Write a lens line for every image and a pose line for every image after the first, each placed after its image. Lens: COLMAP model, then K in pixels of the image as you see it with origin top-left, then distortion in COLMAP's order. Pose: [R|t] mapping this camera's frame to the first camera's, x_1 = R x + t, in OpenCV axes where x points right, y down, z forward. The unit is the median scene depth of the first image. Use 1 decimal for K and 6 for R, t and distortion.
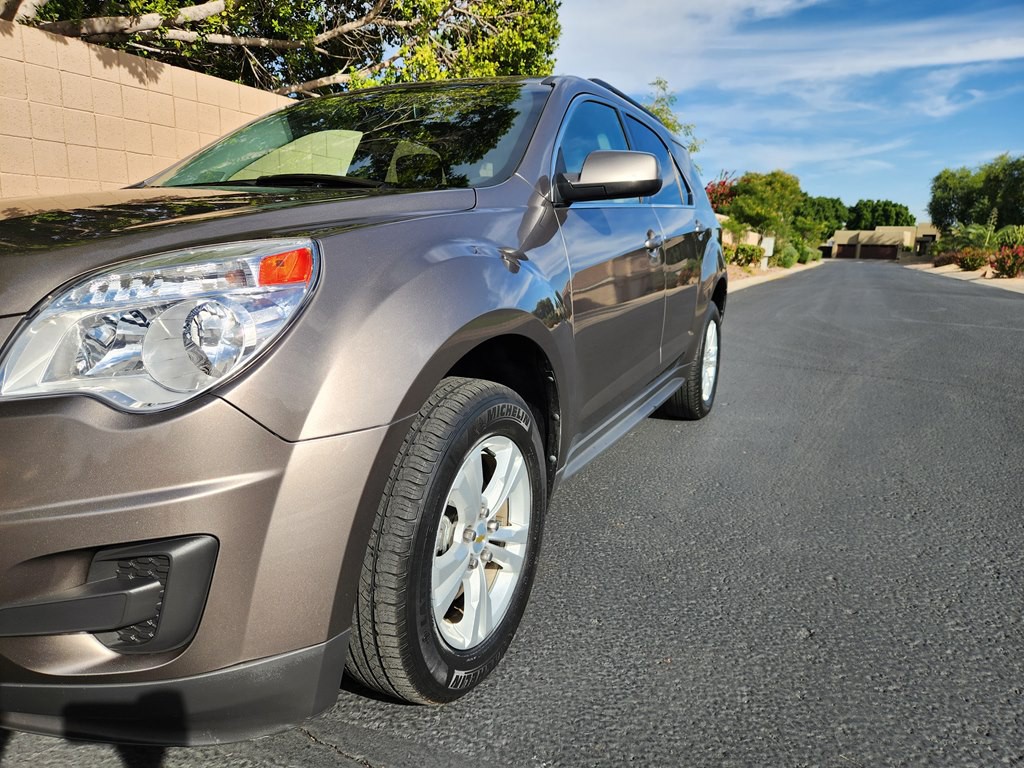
lens RADIAL K [[689.4, 0, 508.4], [0, 689.4, 380.2], [0, 0, 1]] dist [0.061552, -0.050559]
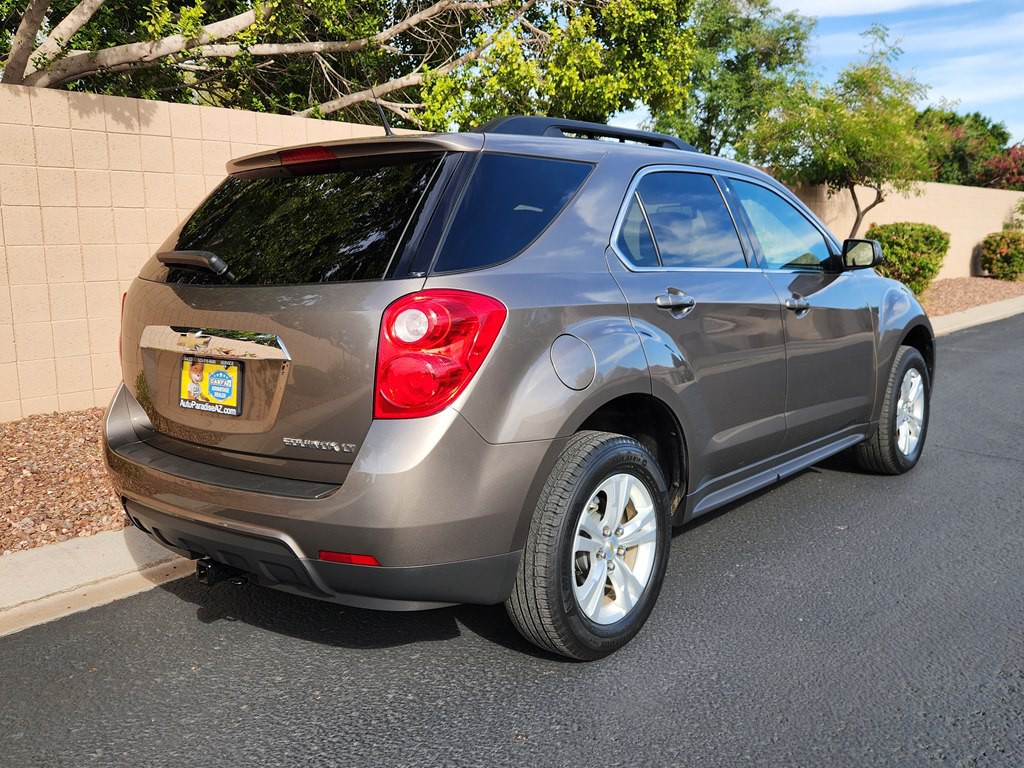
lens RADIAL K [[909.8, 0, 512.0], [0, 909.8, 384.0], [0, 0, 1]] dist [0.119713, -0.156361]
pose [[0.971155, -0.003760, -0.238421, 0.120872], [-0.006078, 0.999160, -0.040516, -0.038733], [0.238373, 0.040797, 0.970316, 0.009181]]
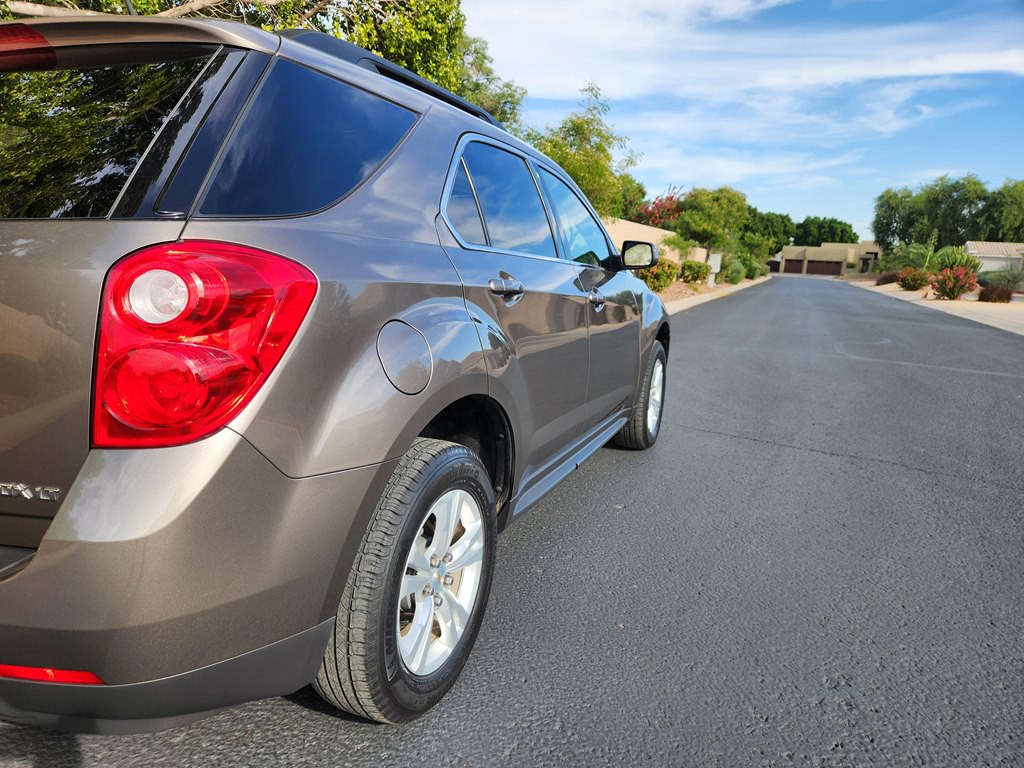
lens RADIAL K [[690.8, 0, 501.1], [0, 690.8, 387.8], [0, 0, 1]] dist [0.062636, -0.056903]
pose [[0.998390, 0.011467, 0.055552, 0.079296], [-0.011447, 0.999934, -0.000676, -0.051978], [-0.055556, 0.000039, 0.998456, 0.144414]]
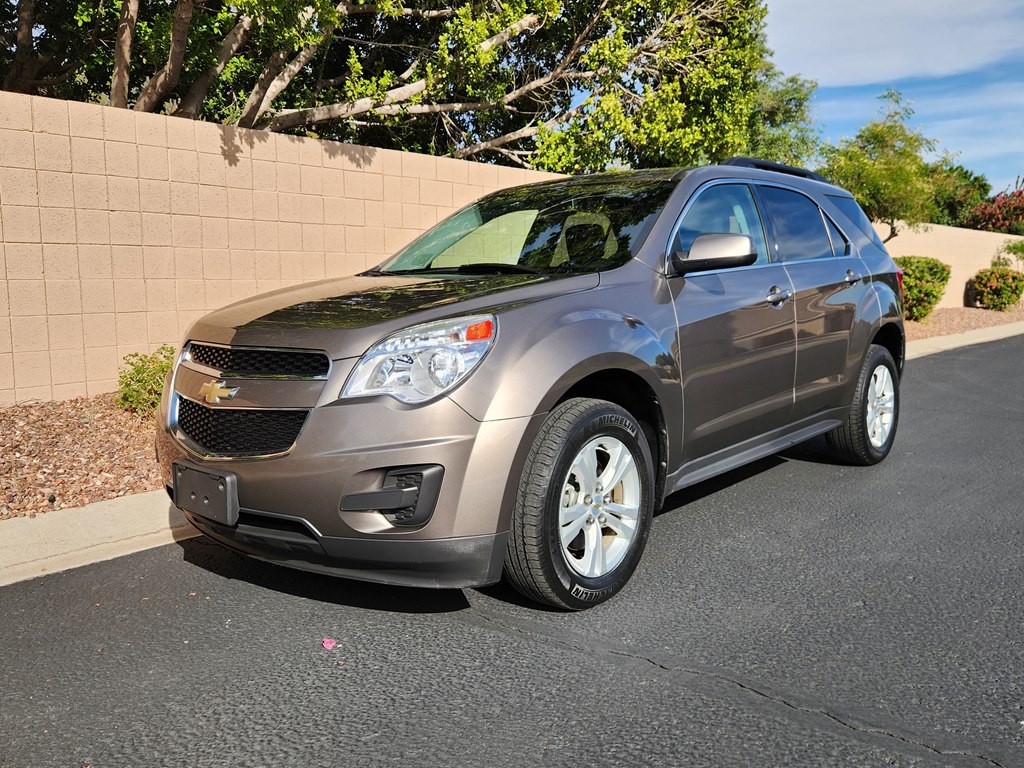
lens RADIAL K [[845.9, 0, 512.0], [0, 845.9, 384.0], [0, 0, 1]] dist [0.048972, -0.003019]
pose [[0.967201, -0.001603, -0.254007, 0.047541], [-0.017596, 0.997155, -0.073294, 0.020080], [0.253402, 0.075359, 0.964421, -0.160169]]
